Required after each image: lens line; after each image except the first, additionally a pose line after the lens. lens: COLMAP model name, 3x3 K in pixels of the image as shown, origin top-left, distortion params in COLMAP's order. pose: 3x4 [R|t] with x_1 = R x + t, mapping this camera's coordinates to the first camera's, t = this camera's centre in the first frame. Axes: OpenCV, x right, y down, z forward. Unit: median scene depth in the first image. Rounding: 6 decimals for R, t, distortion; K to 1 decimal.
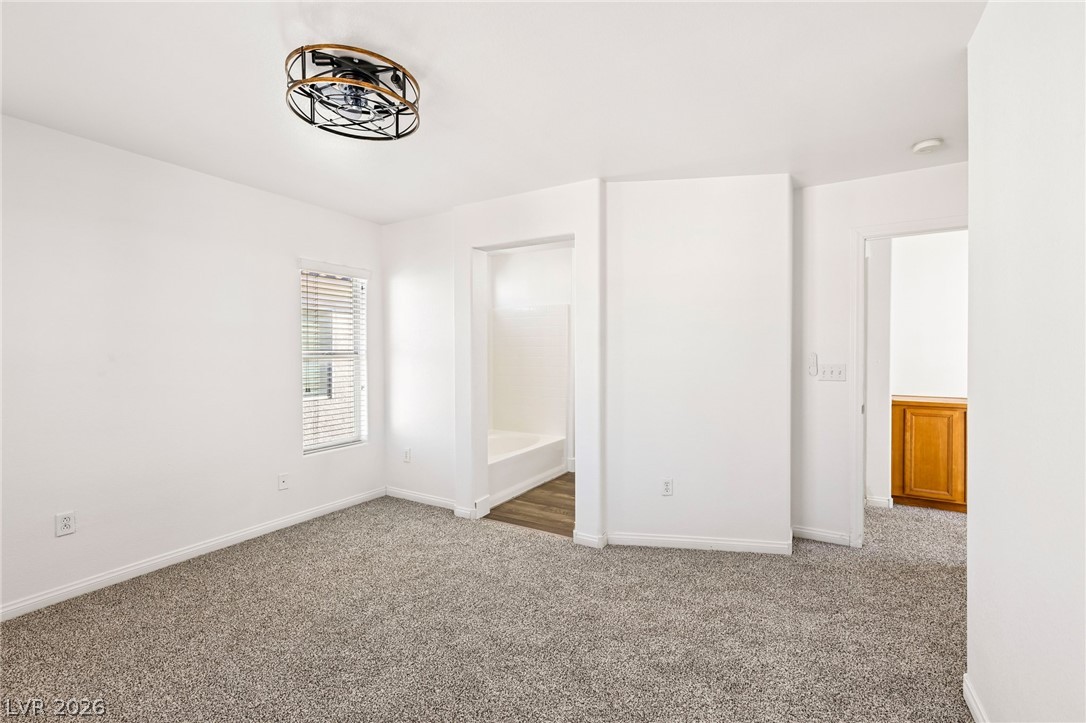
lens RADIAL K [[471.5, 0, 536.8], [0, 471.5, 359.2], [0, 0, 1]] dist [0.004777, 0.000142]
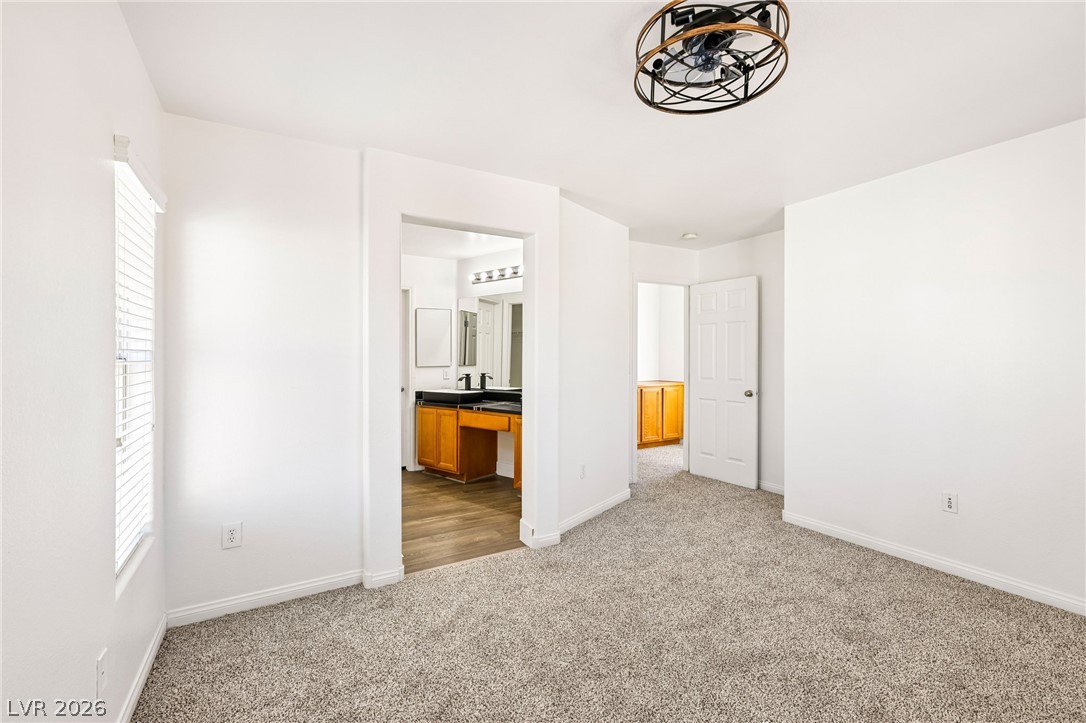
lens RADIAL K [[471.5, 0, 539.5], [0, 471.5, 360.8], [0, 0, 1]] dist [0.004777, 0.000142]
pose [[0.482611, -0.012989, 0.875738, -0.796318], [0.012488, 0.999890, 0.007948, -0.010722], [-0.875746, 0.007100, 0.482721, 0.530156]]
